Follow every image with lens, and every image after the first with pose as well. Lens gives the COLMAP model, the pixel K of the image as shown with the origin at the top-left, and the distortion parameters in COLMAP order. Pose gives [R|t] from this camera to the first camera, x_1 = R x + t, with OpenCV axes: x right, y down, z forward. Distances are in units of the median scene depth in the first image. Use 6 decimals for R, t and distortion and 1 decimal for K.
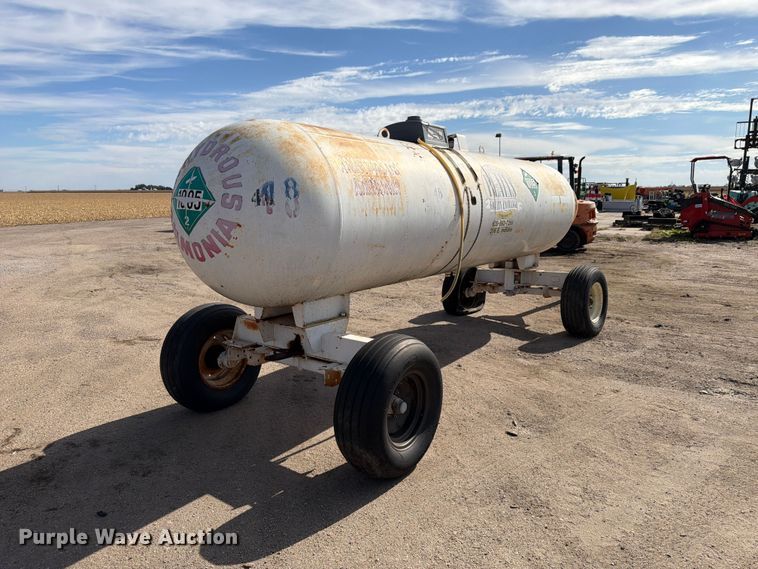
lens RADIAL K [[537.7, 0, 385.0], [0, 537.7, 279.0], [0, 0, 1]] dist [0.047501, -0.048667]
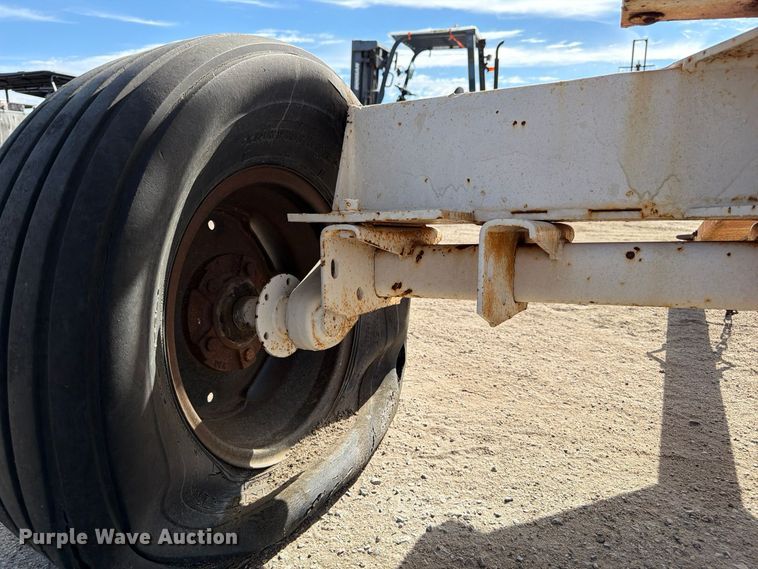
lens RADIAL K [[537.7, 0, 391.3], [0, 537.7, 292.3], [0, 0, 1]] dist [0.047501, -0.048667]
pose [[0.960331, -0.056922, 0.272990, 0.066531], [0.042326, 0.997356, 0.059067, 0.006510], [-0.275630, -0.045169, 0.960202, 0.404494]]
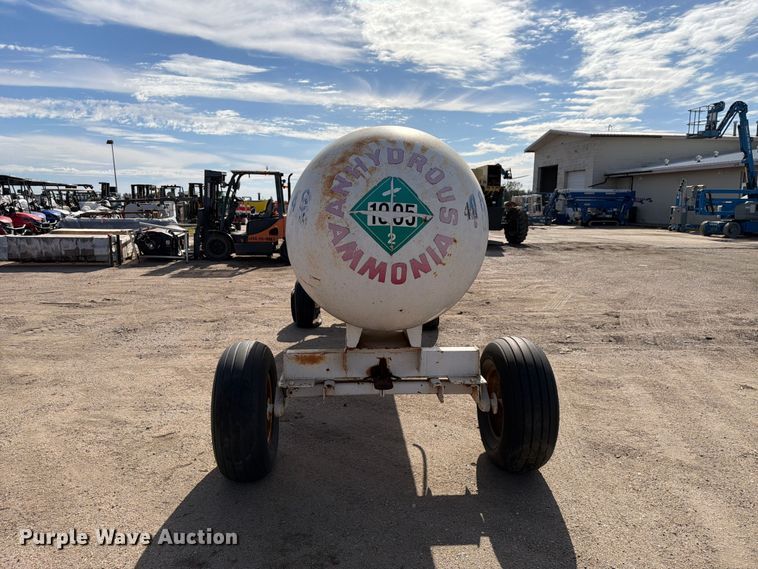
lens RADIAL K [[537.7, 0, 378.5], [0, 537.7, 274.4], [0, 0, 1]] dist [0.047501, -0.048667]
pose [[0.768258, -0.077332, 0.635452, -0.175158], [0.096916, 0.995285, 0.003951, -0.010532], [-0.632762, 0.058550, 0.772130, 0.066030]]
